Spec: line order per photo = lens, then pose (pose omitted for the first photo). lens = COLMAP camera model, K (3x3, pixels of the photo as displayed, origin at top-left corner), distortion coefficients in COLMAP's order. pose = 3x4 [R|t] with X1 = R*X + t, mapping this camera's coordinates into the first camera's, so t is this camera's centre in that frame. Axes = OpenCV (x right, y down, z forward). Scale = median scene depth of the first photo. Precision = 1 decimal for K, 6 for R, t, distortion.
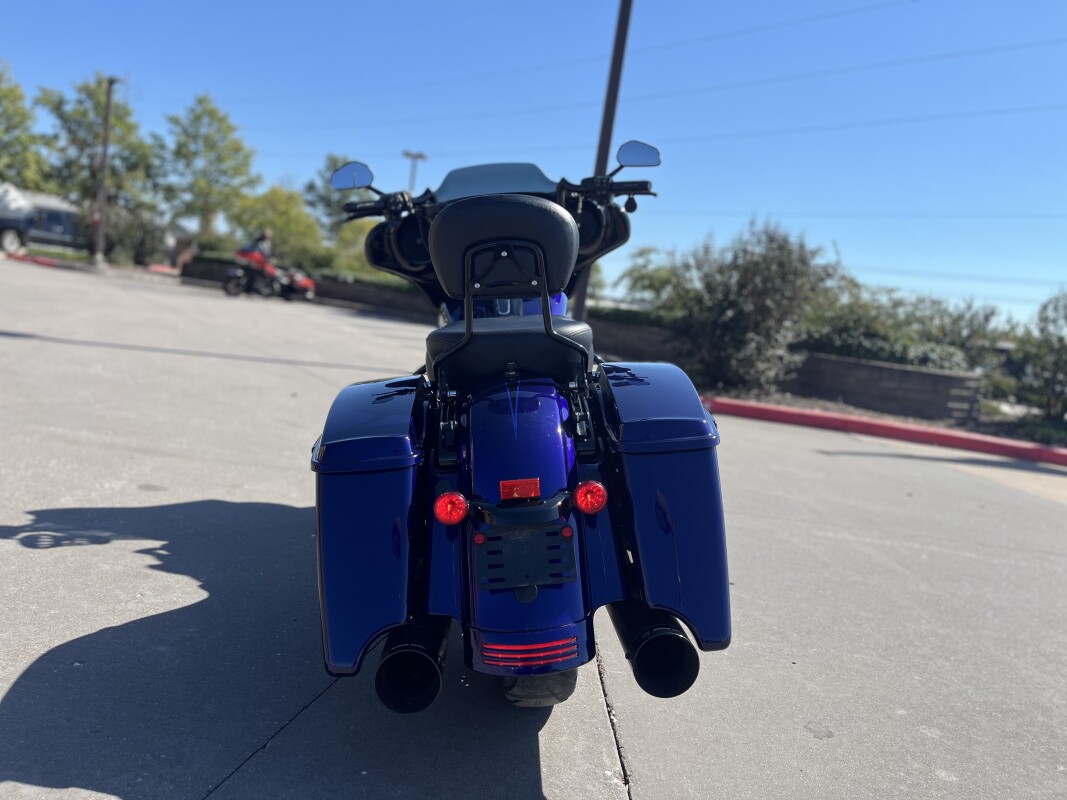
lens RADIAL K [[807.7, 0, 554.8], [0, 807.7, 405.1], [0, 0, 1]] dist [0.067823, -0.089581]
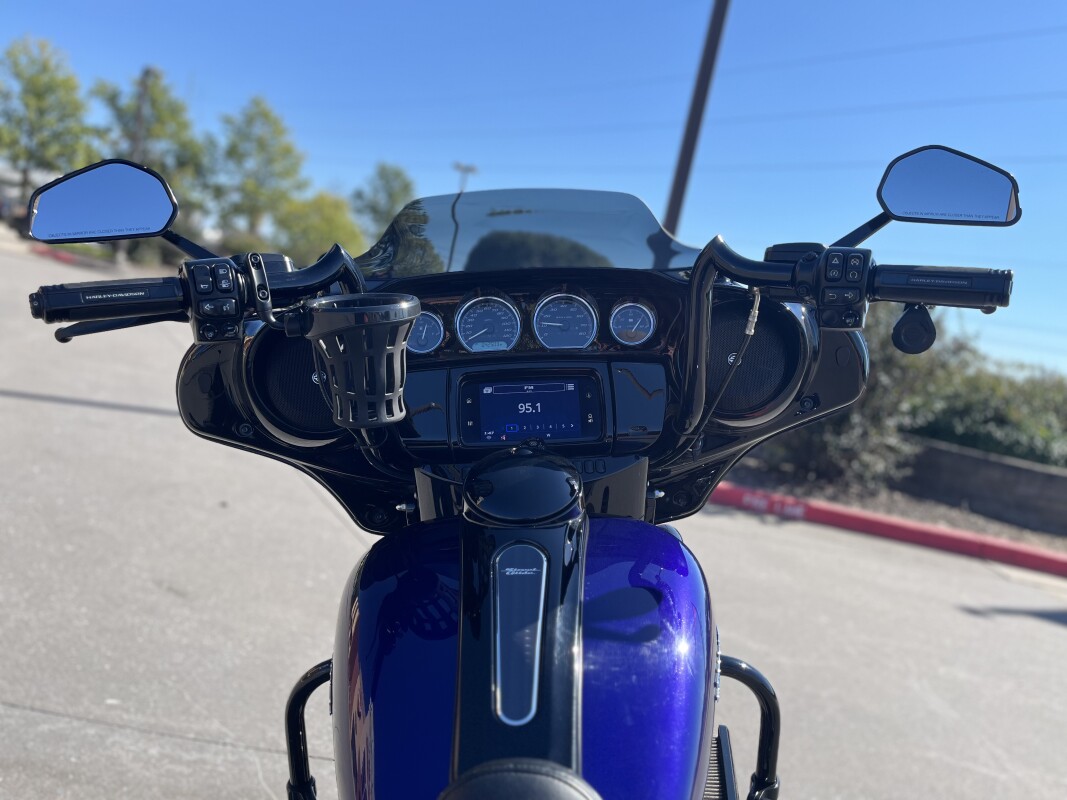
lens RADIAL K [[807.7, 0, 543.3], [0, 807.7, 401.9], [0, 0, 1]] dist [0.067823, -0.089581]
pose [[0.995811, 0.071012, -0.057601, -0.010376], [-0.072398, 0.997126, -0.022339, -0.051490], [0.055849, 0.026416, 0.998090, 0.168902]]
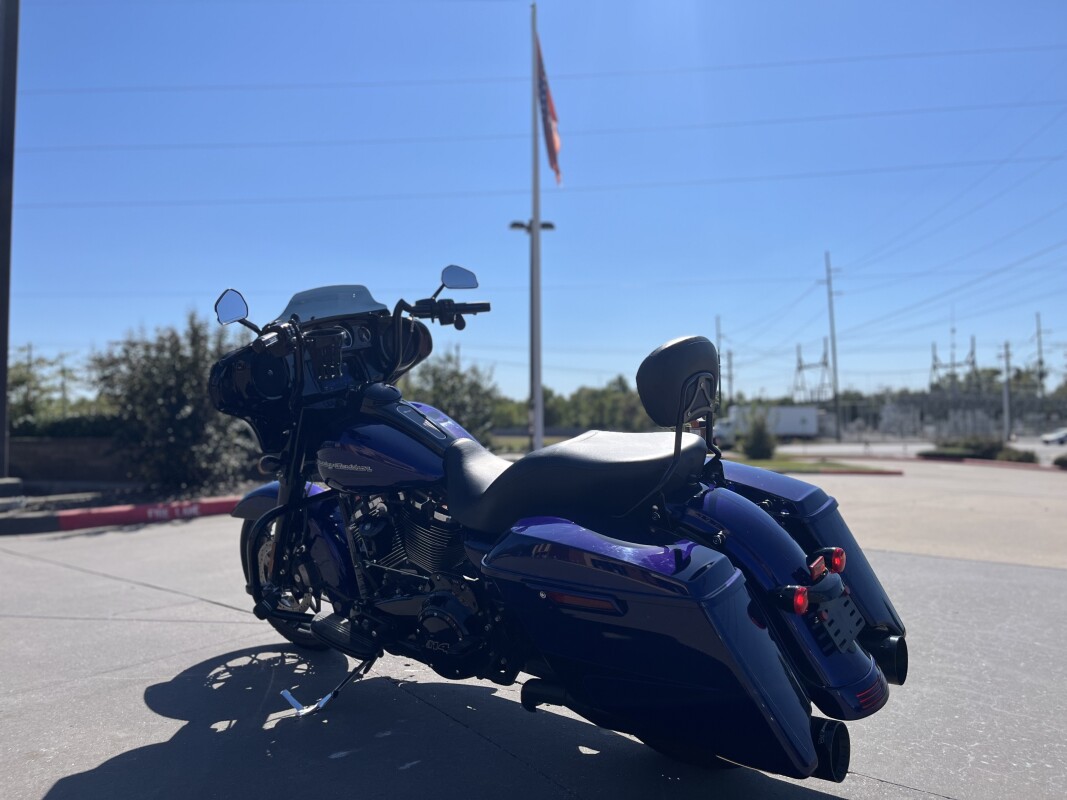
lens RADIAL K [[807.7, 0, 526.7], [0, 807.7, 389.0], [0, 0, 1]] dist [0.067823, -0.089581]
pose [[0.674269, -0.113649, 0.729689, -0.168240], [0.191577, 0.981179, -0.024208, -0.030389], [-0.713204, 0.156114, 0.683351, 0.055052]]
